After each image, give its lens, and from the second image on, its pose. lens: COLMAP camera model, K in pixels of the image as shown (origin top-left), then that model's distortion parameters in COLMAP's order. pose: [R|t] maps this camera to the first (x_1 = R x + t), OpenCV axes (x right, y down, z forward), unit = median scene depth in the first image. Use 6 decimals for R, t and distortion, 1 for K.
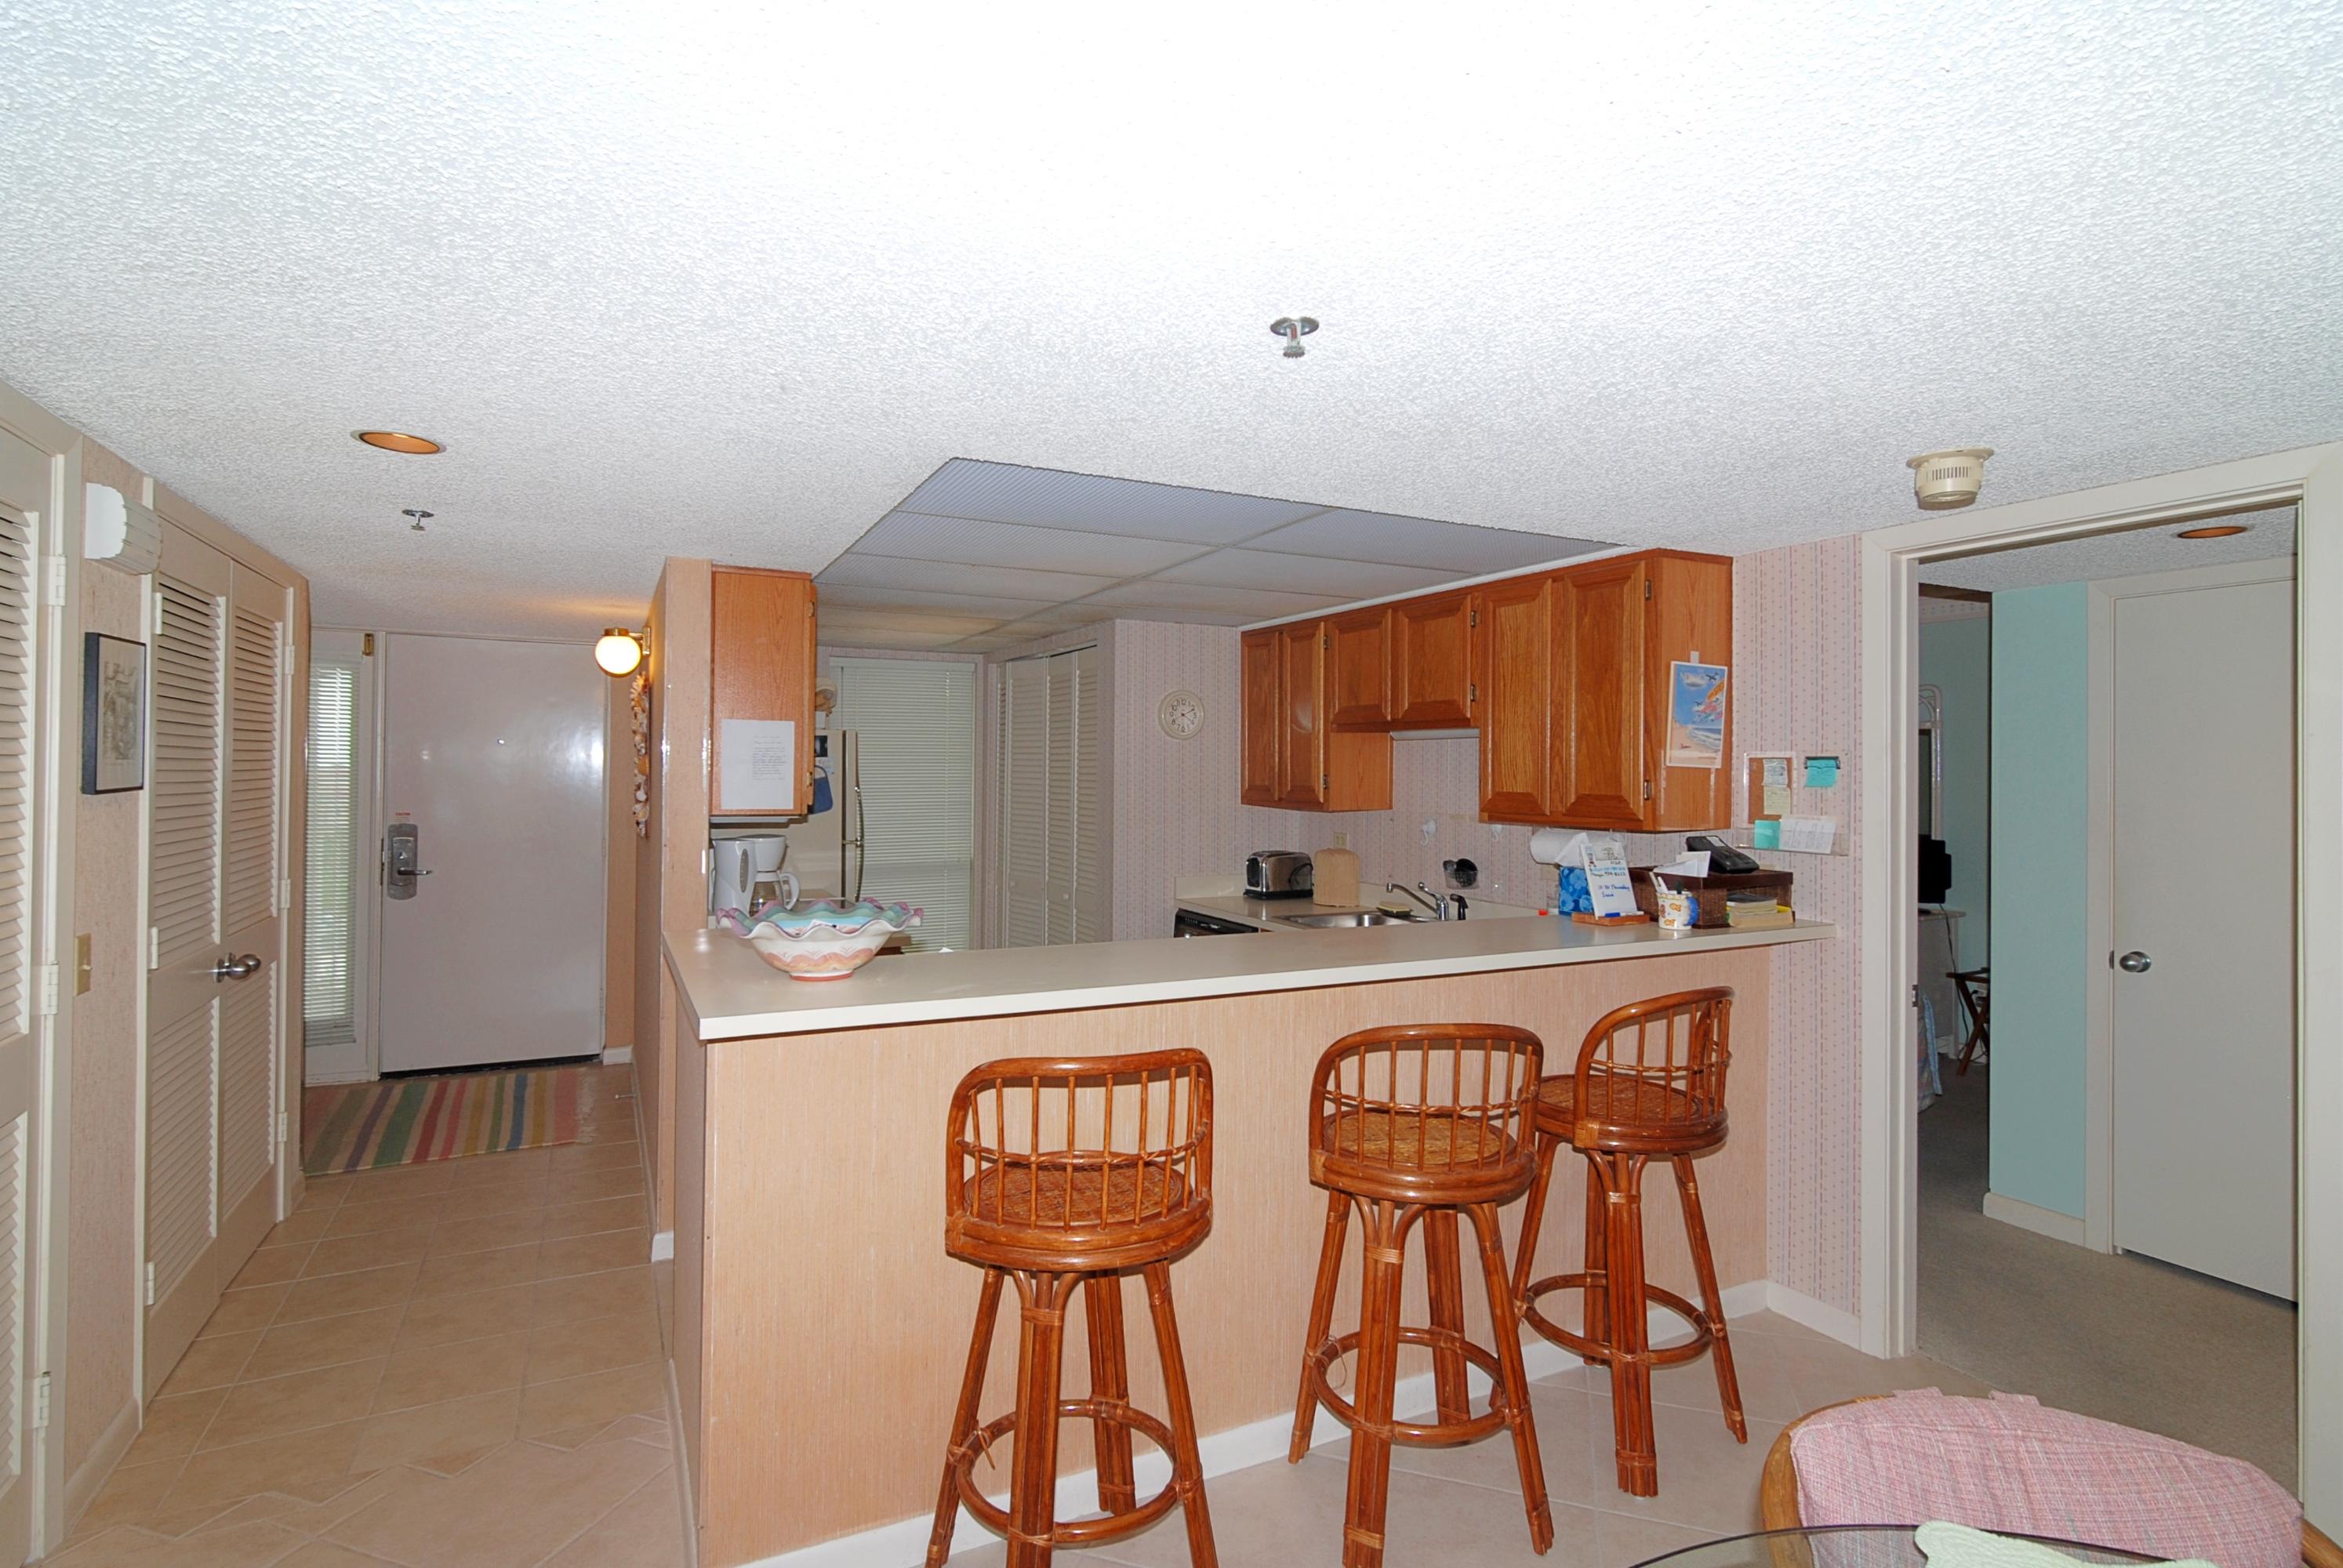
lens RADIAL K [[1151.9, 0, 1150.3], [0, 1151.9, 770.0], [0, 0, 1]] dist [-0.002572, 0.003422]
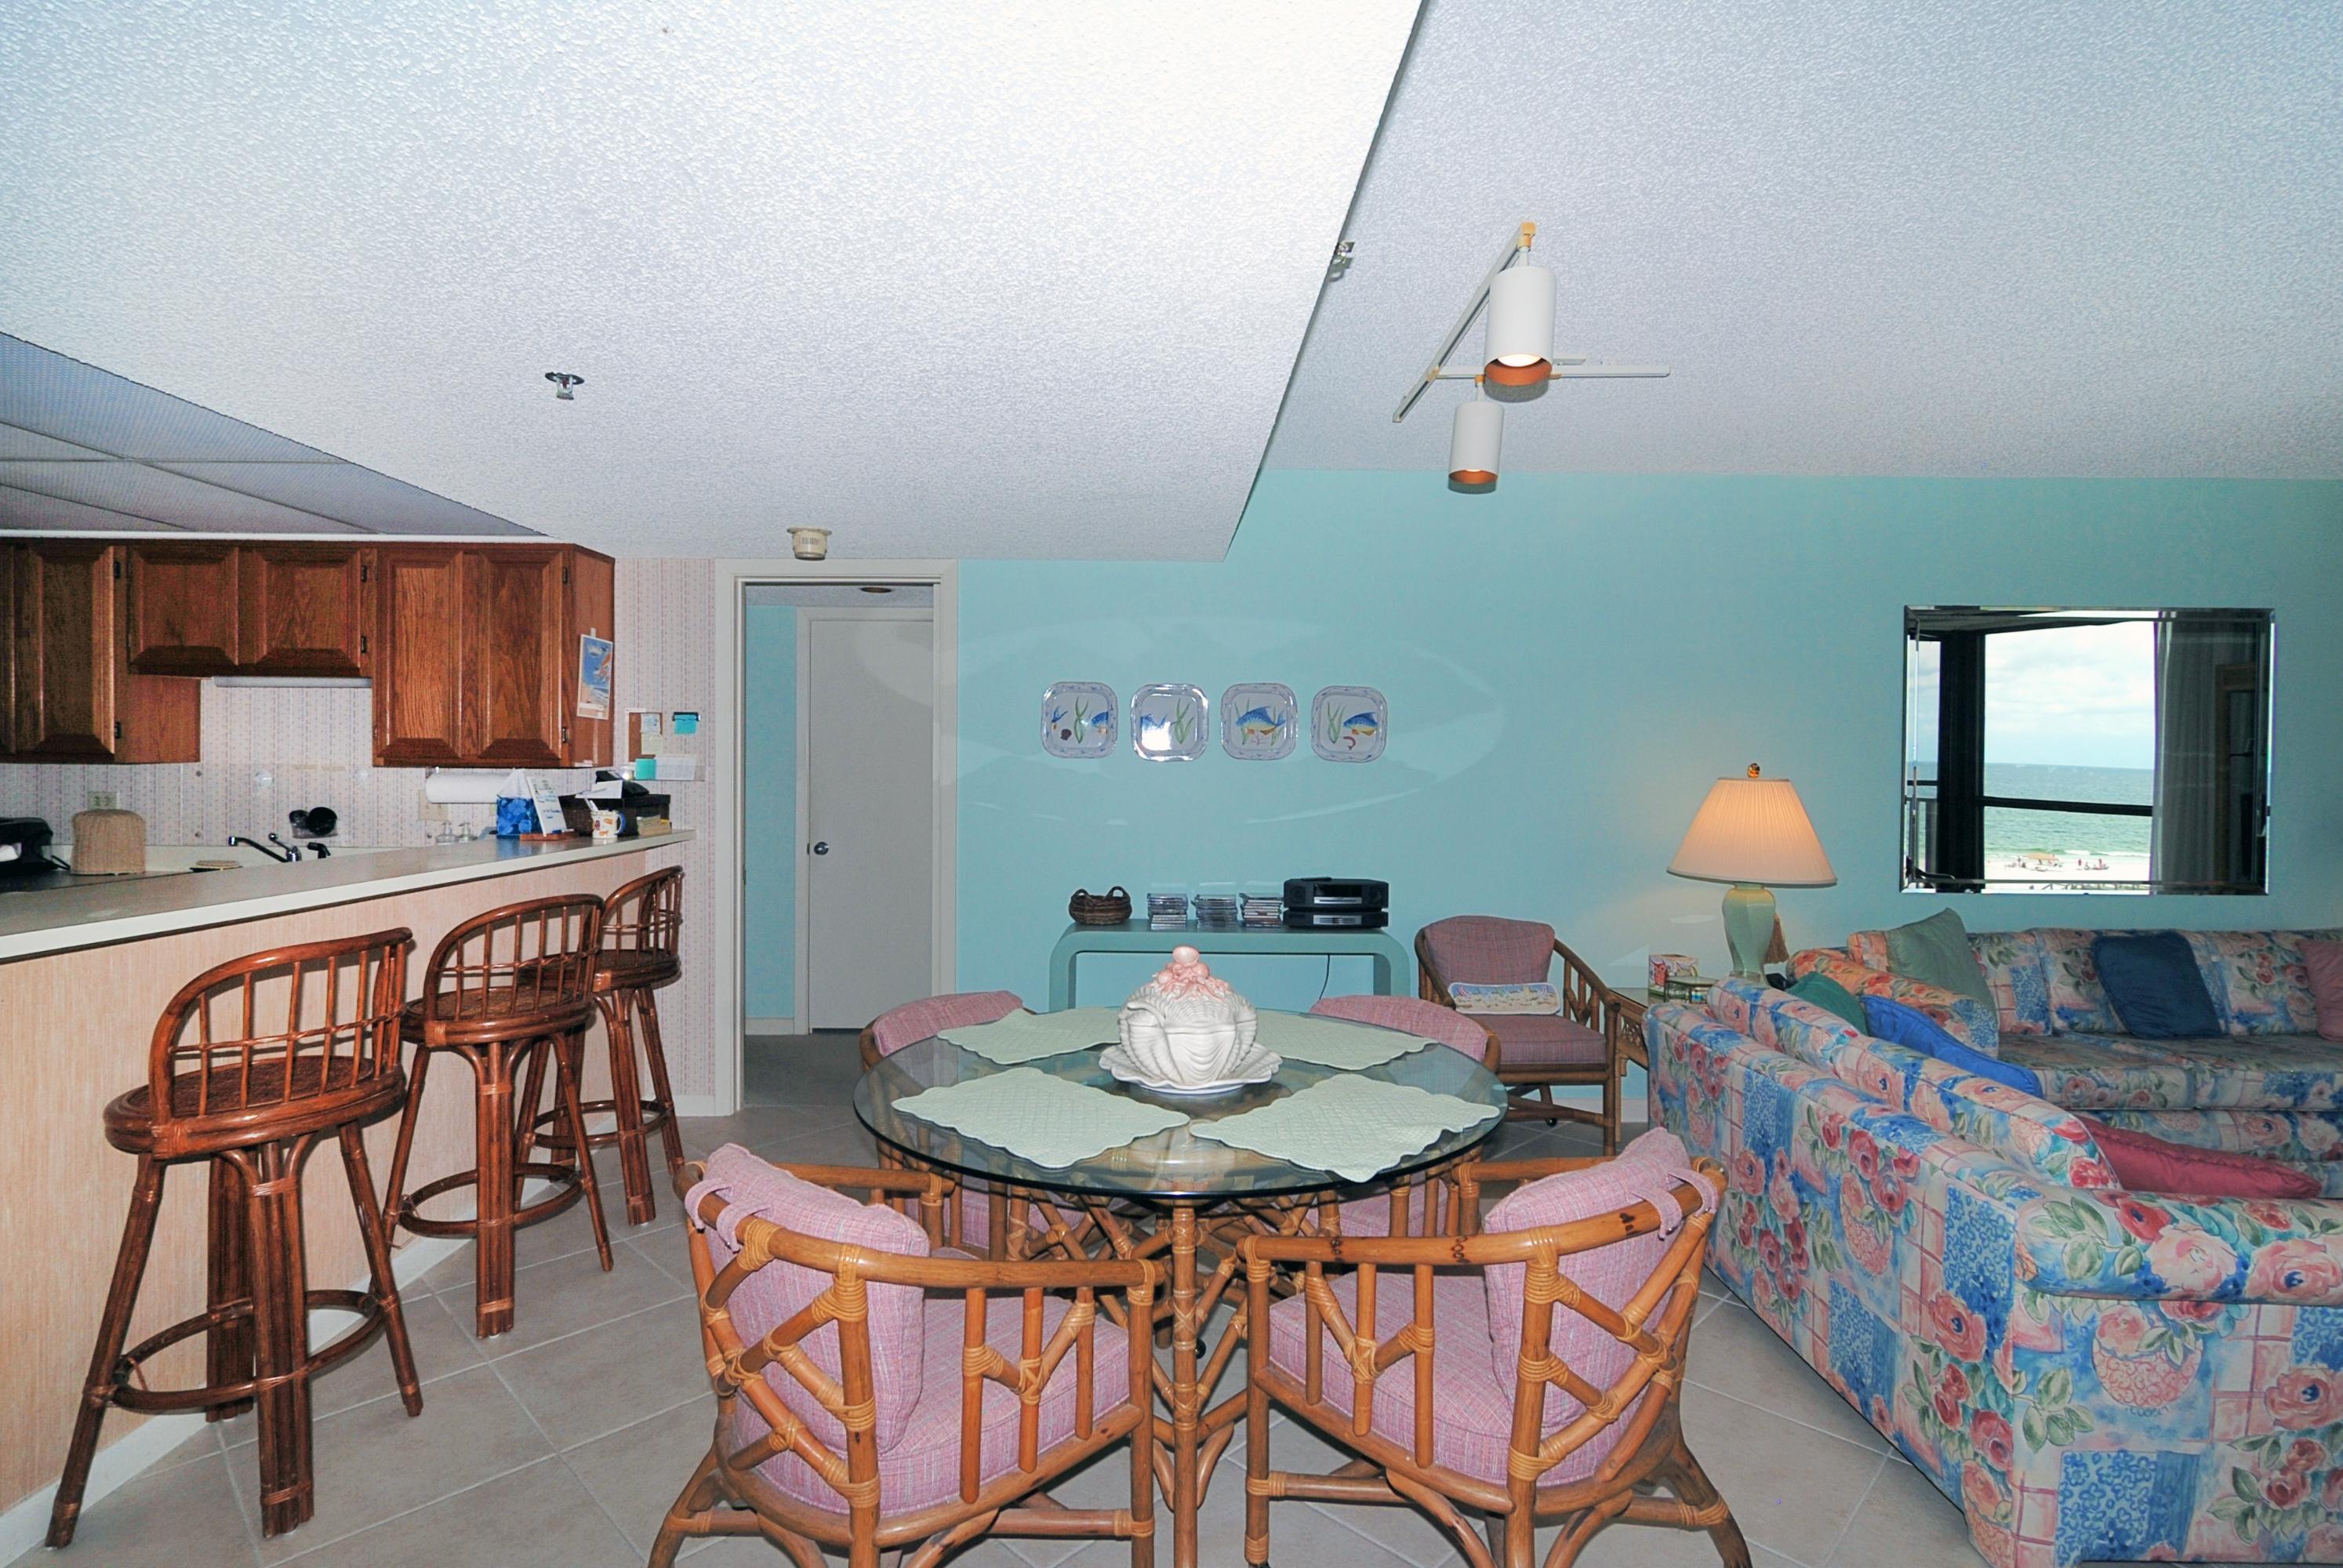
lens RADIAL K [[1151.9, 0, 1172.0], [0, 1151.9, 770.7], [0, 0, 1]] dist [-0.002572, 0.003422]
pose [[0.429702, -0.012239, 0.902888, -0.377455], [-0.004166, 0.999871, 0.015536, 0.030868], [-0.902961, -0.010437, 0.429595, -0.124964]]
